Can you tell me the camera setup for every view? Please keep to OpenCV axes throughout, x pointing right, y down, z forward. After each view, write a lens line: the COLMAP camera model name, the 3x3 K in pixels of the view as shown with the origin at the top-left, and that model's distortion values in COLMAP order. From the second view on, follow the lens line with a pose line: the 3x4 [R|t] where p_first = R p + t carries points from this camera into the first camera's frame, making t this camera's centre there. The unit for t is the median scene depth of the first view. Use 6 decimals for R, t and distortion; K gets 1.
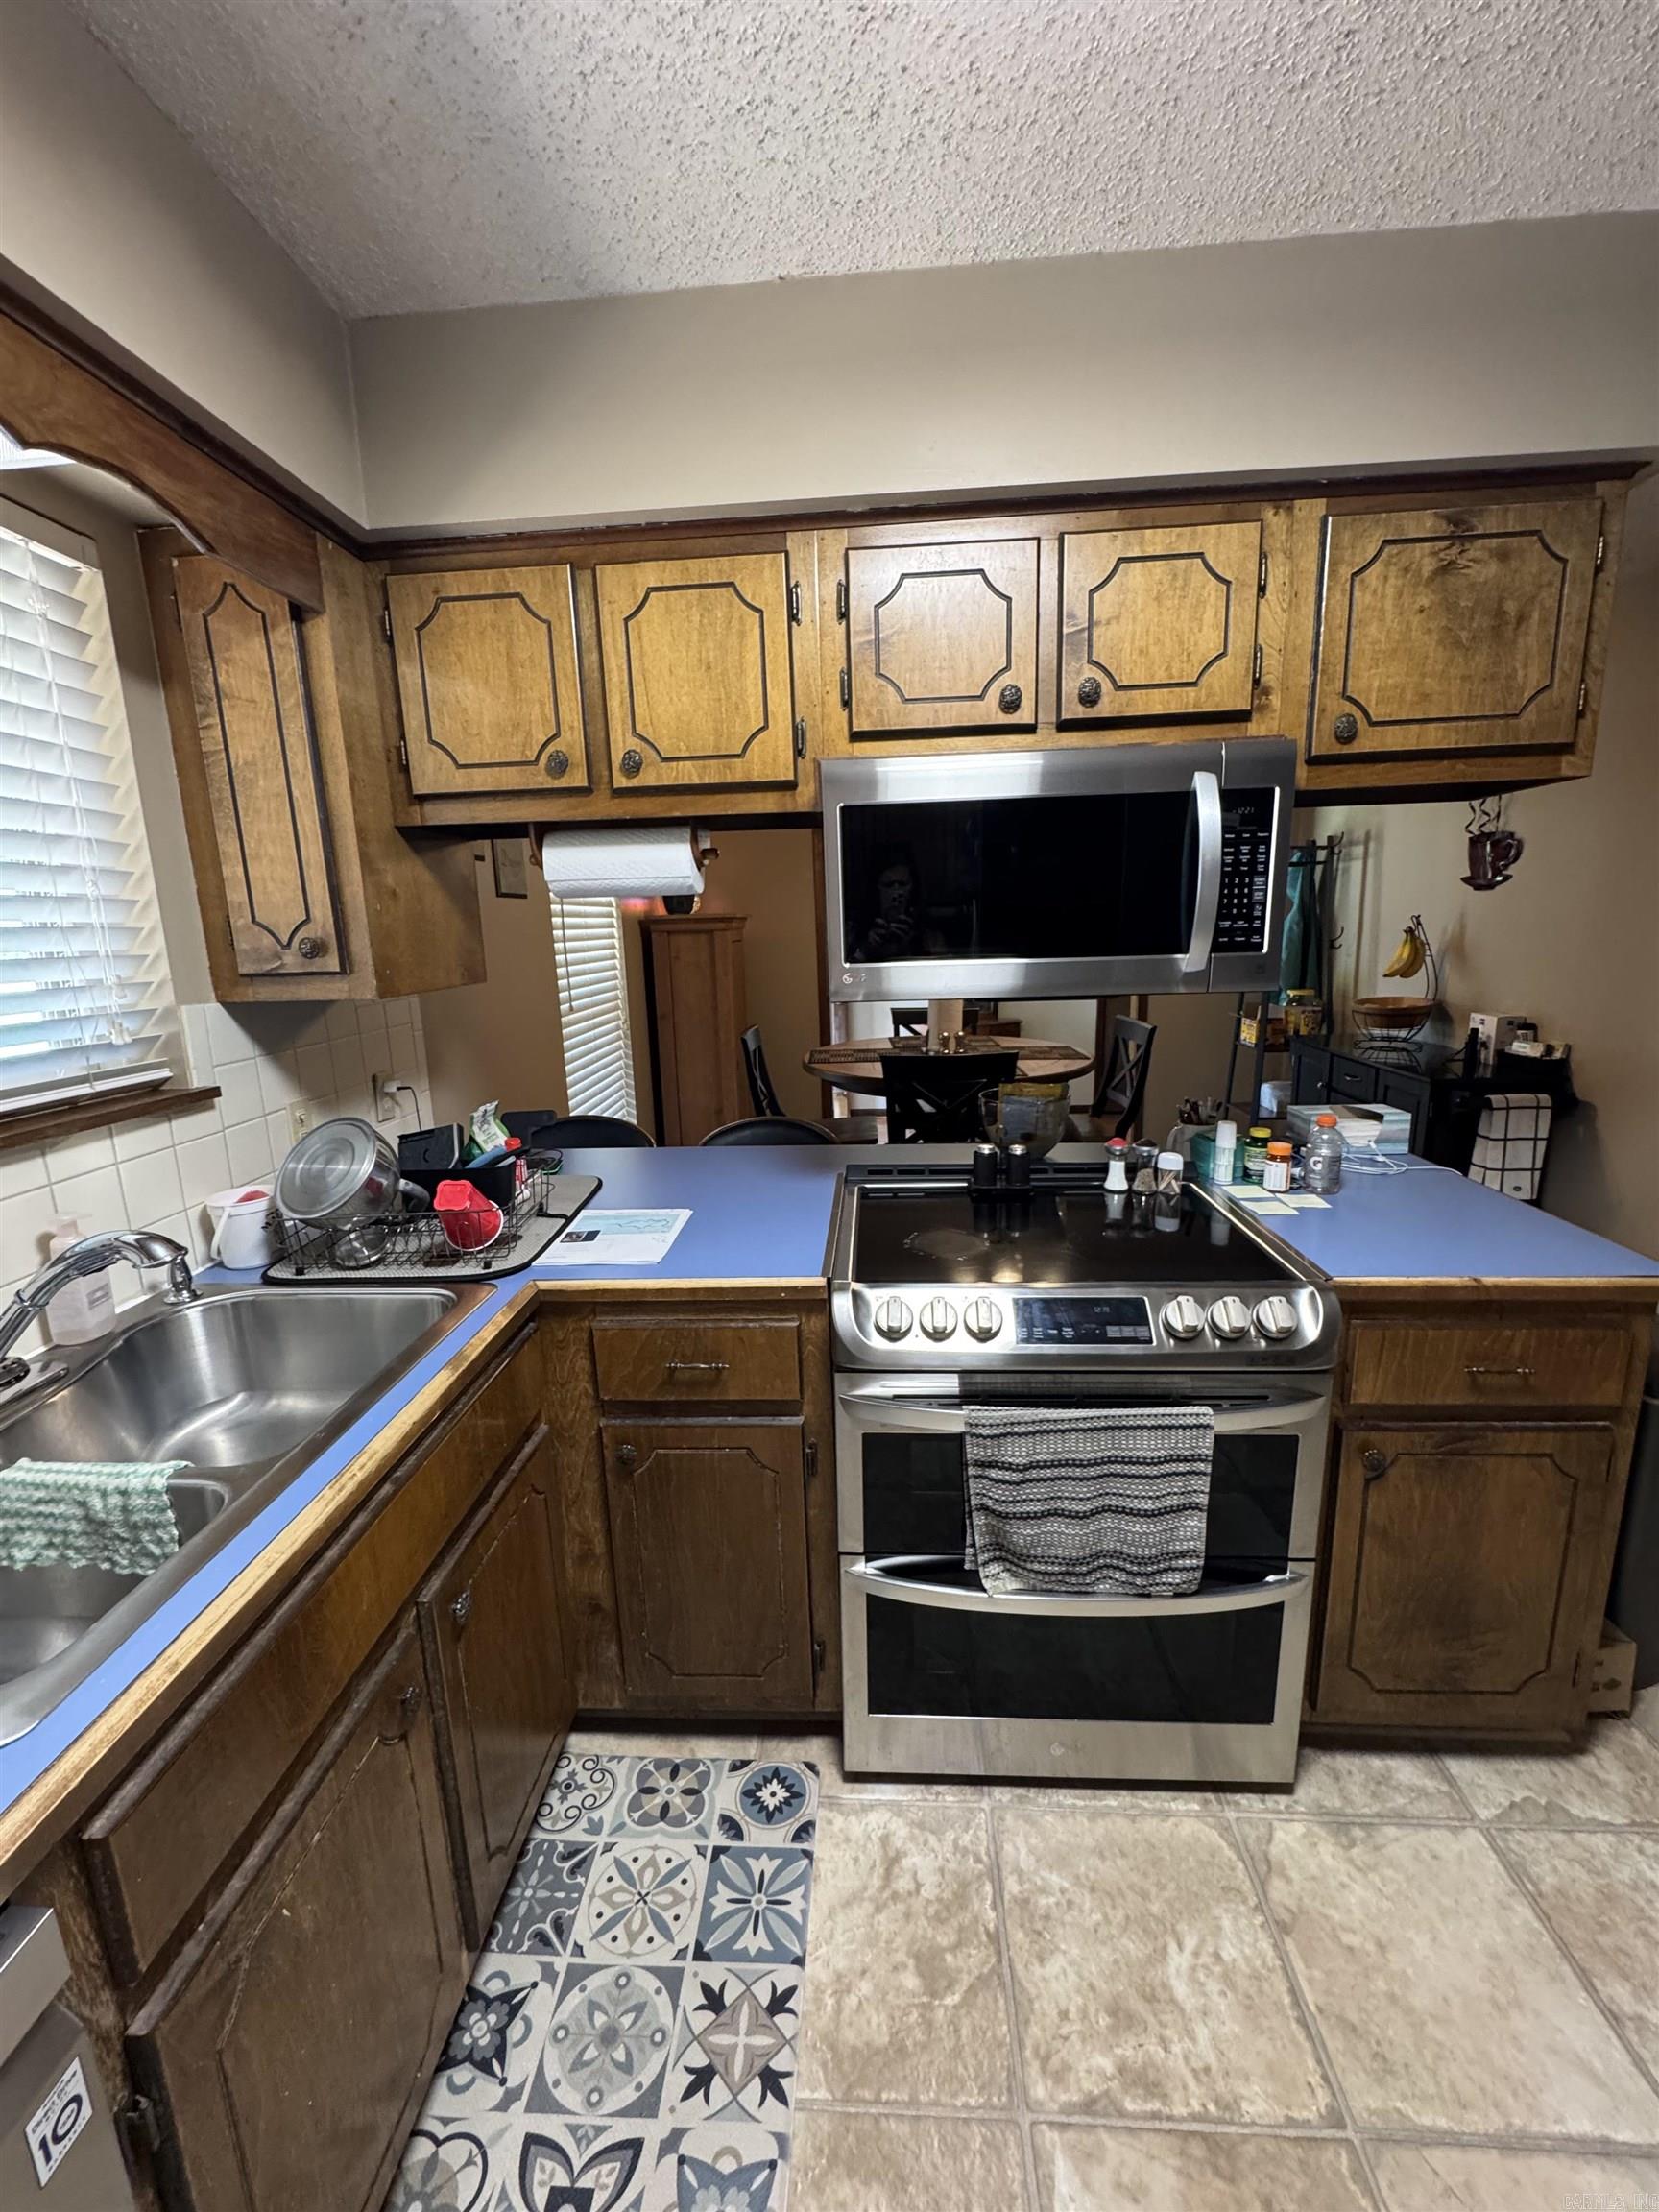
lens RADIAL K [[888.6, 0, 829.5], [0, 888.6, 1106.0], [0, 0, 1]] dist [-0.001367, -0.000175]
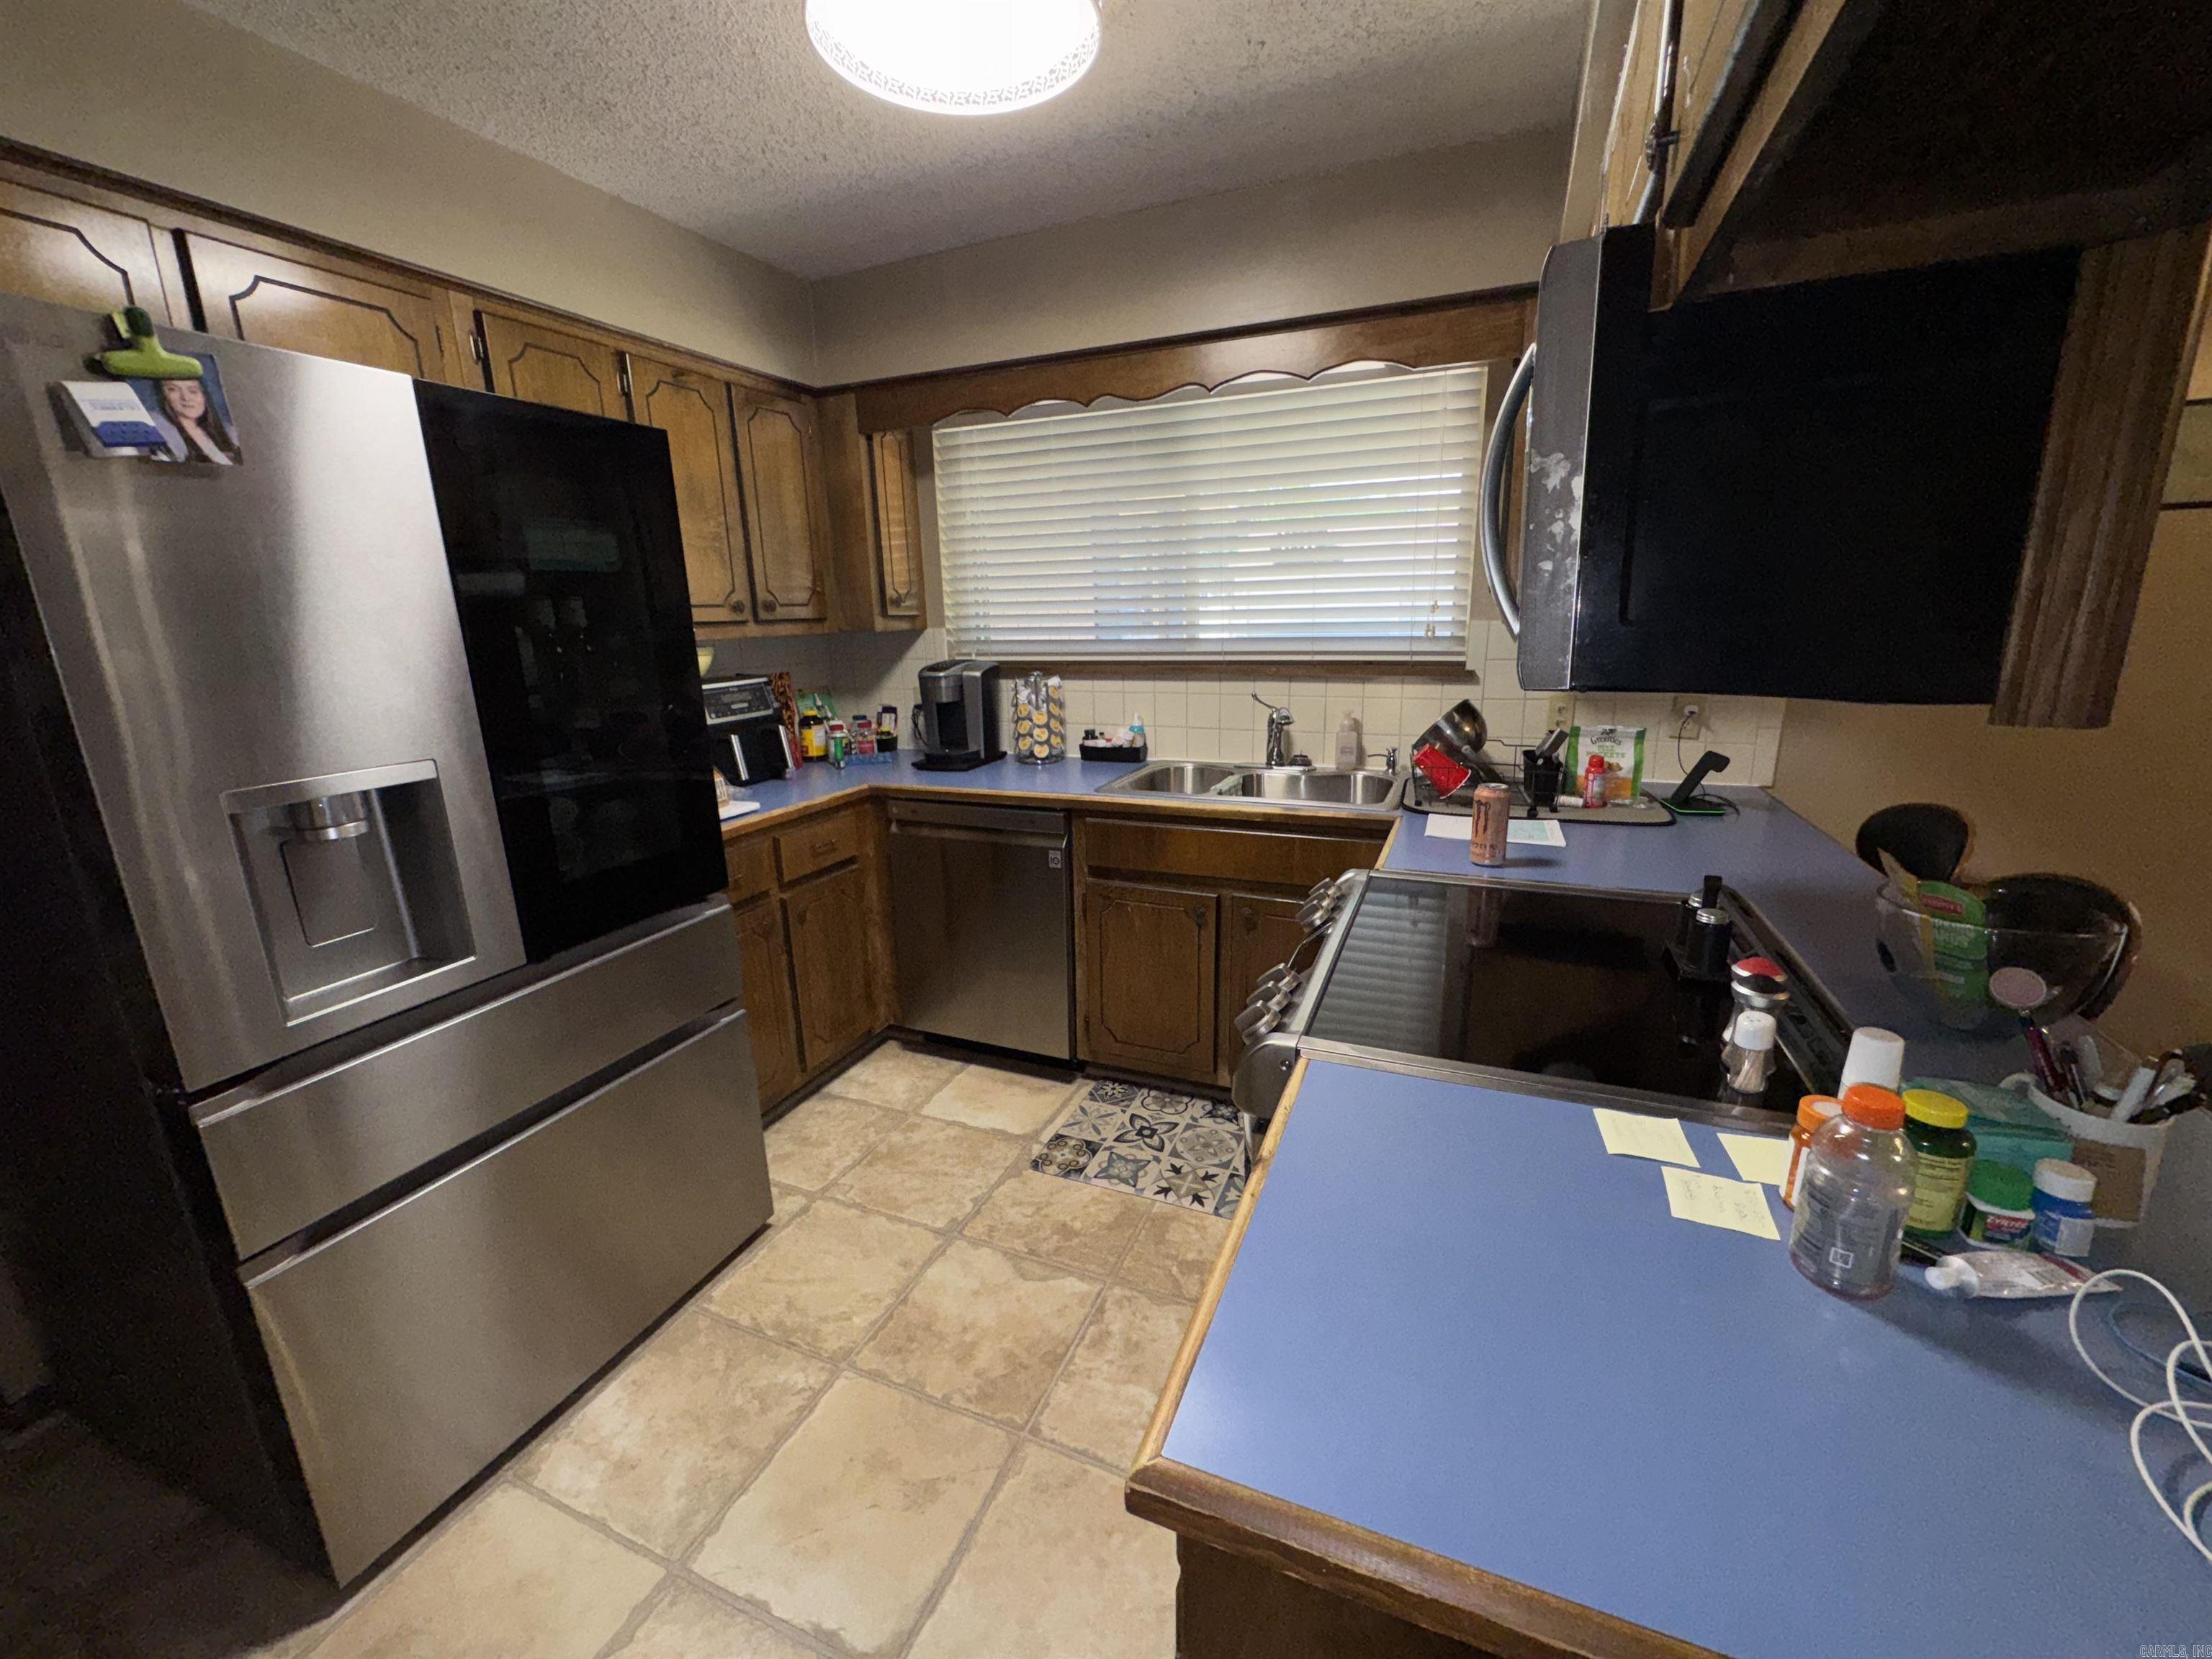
lens RADIAL K [[888.6, 0, 1106.0], [0, 888.6, 829.5], [0, 0, 1]] dist [-0.001367, -0.000175]
pose [[-0.335753, 0.266761, -0.903387, 1.491616], [-0.152826, 0.930926, 0.331693, -0.253807], [0.929470, 0.249428, -0.271794, 1.187581]]
